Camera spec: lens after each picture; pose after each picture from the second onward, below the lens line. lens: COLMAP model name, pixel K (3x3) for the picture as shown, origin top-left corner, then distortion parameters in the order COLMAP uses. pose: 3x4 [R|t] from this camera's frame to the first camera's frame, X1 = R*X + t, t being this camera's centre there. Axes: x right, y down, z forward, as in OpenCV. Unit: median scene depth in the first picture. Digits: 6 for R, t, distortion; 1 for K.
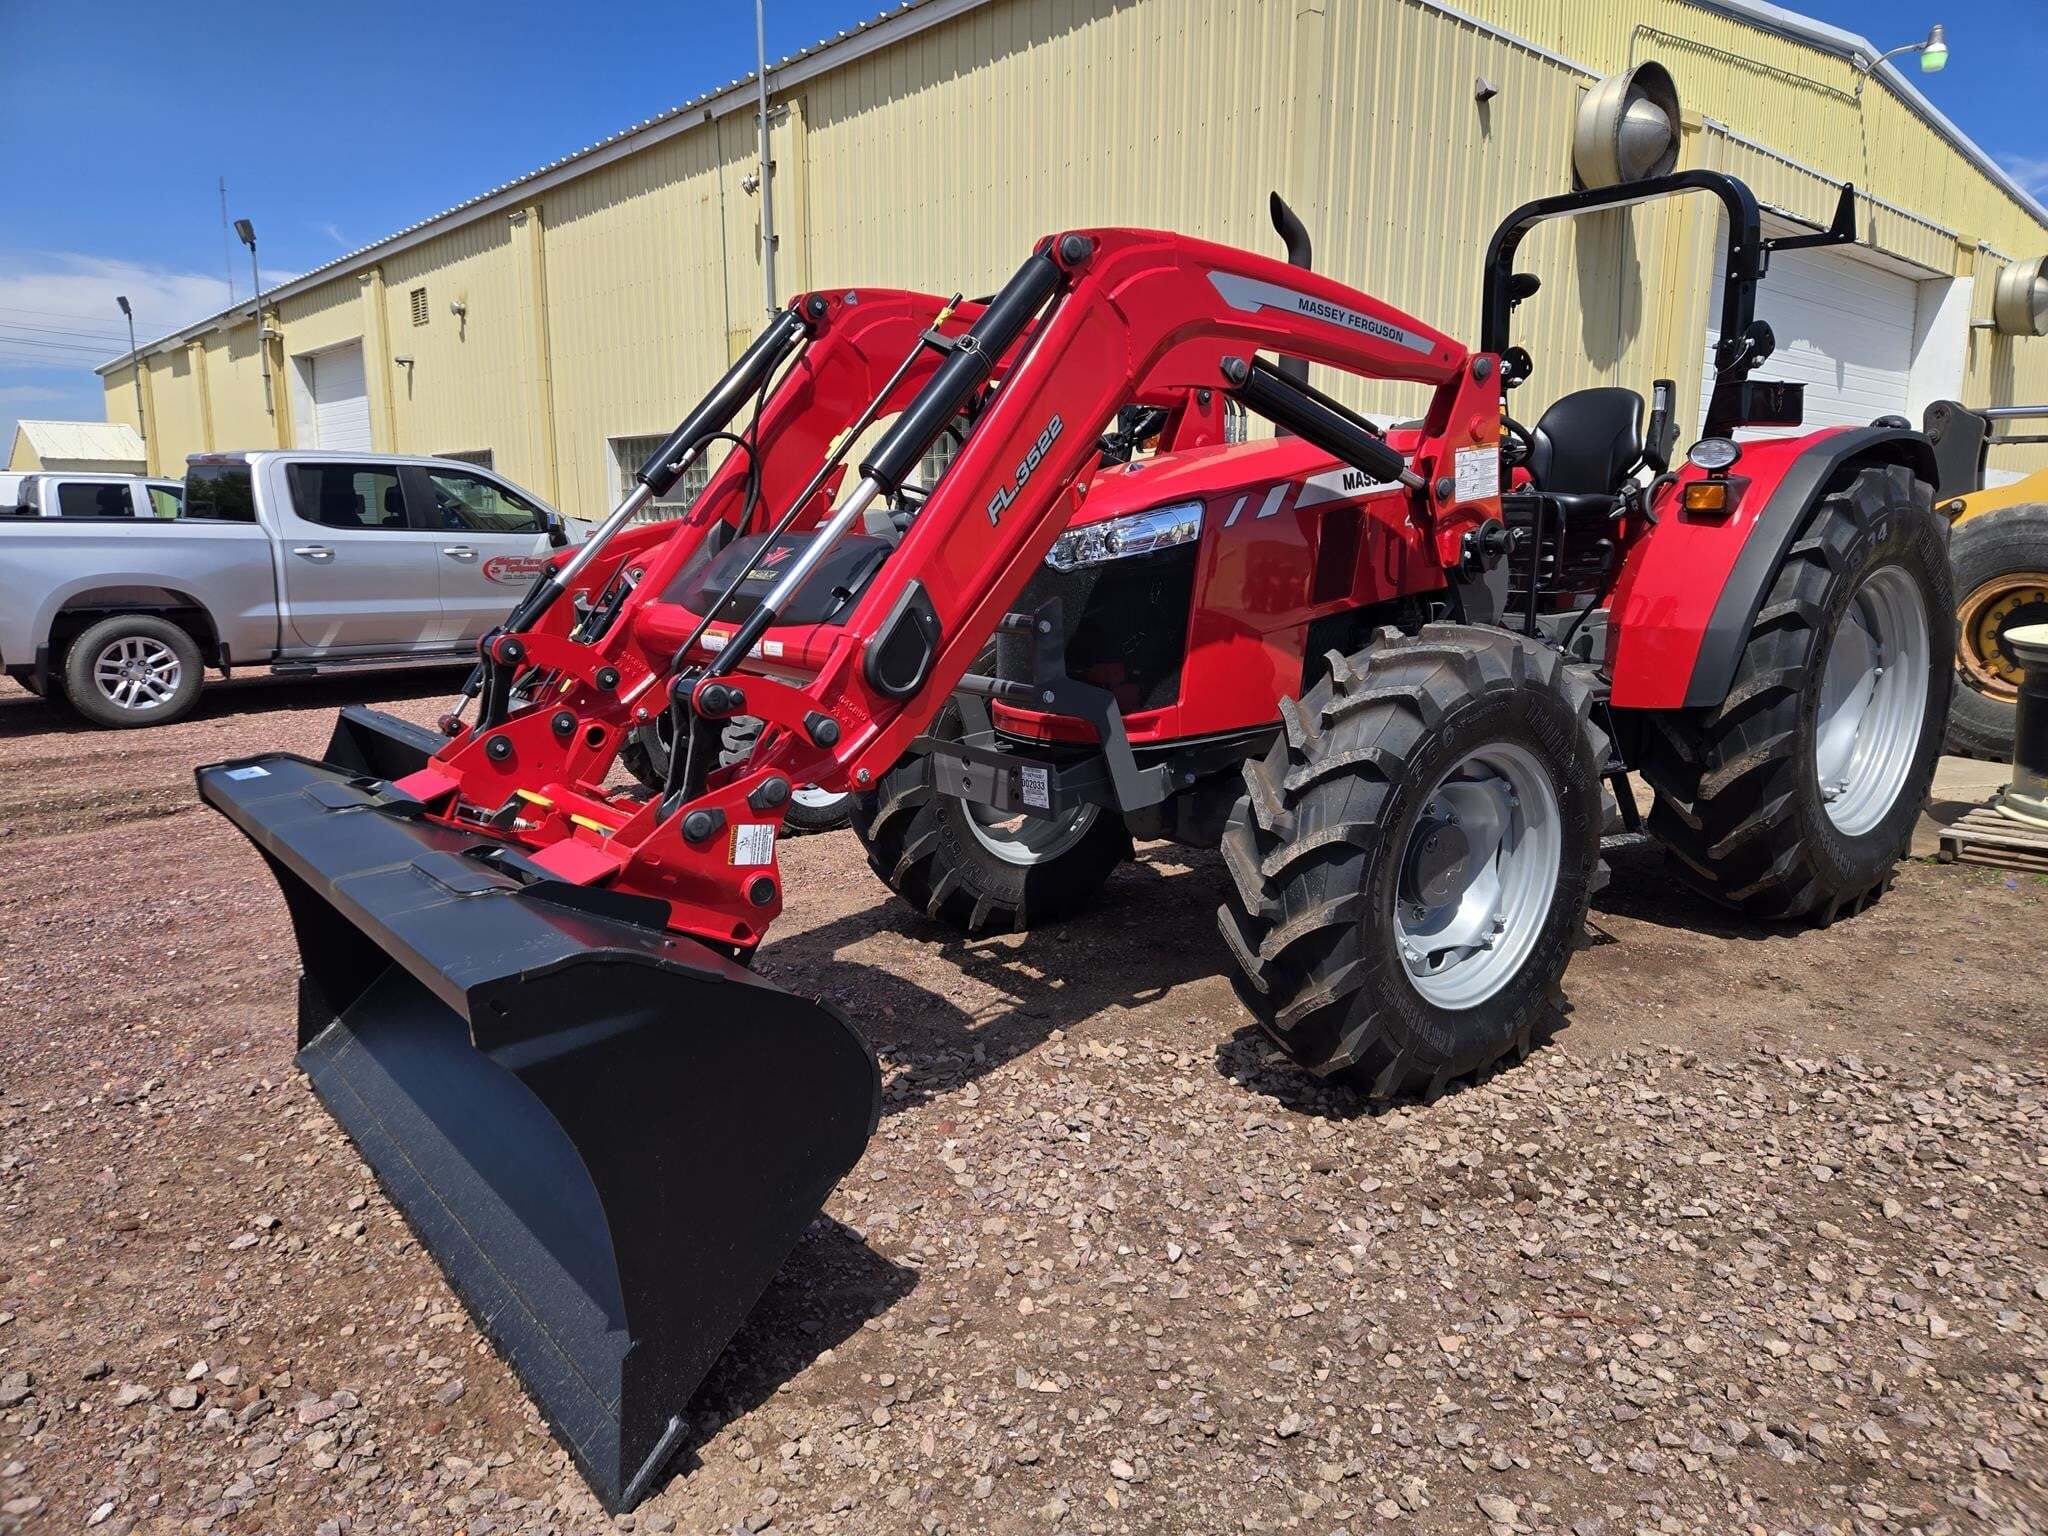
lens RADIAL K [[1372.6, 0, 1036.3], [0, 1372.6, 759.8], [0, 0, 1]] dist [0.067367, -0.040104]
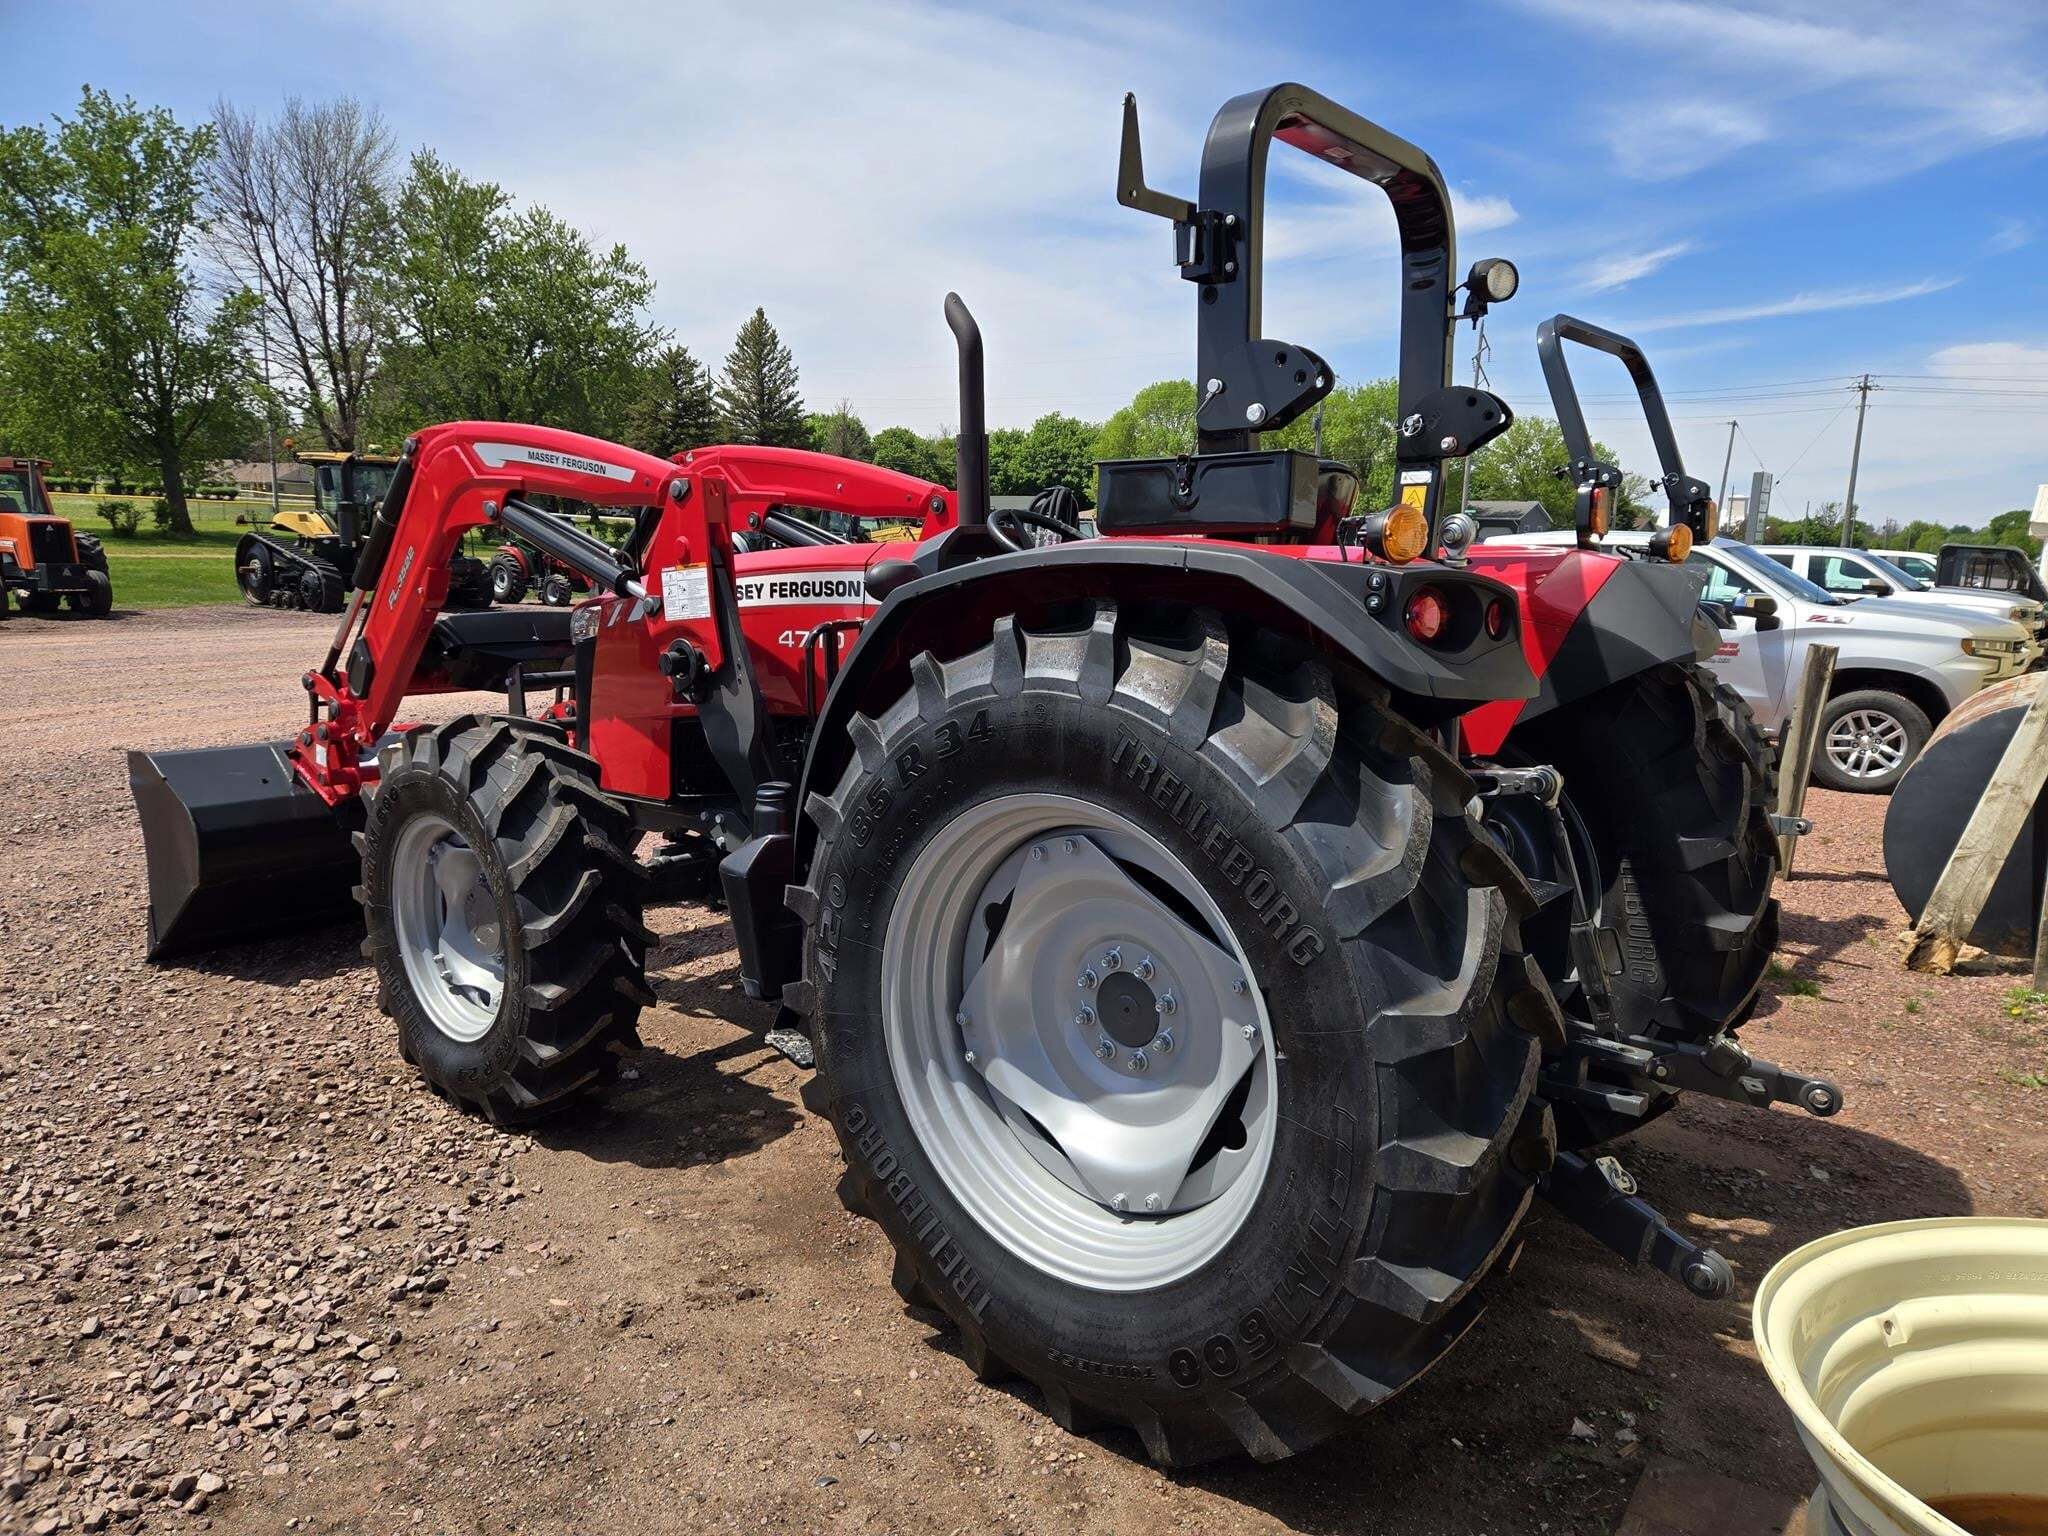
lens RADIAL K [[1372.6, 0, 1038.3], [0, 1372.6, 779.1], [0, 0, 1]] dist [0.067367, -0.040104]
pose [[0.186090, 0.165507, -0.968493, 1.328323], [-0.195730, 0.972198, 0.128532, -0.251018], [0.962840, 0.165644, 0.213311, 1.042686]]
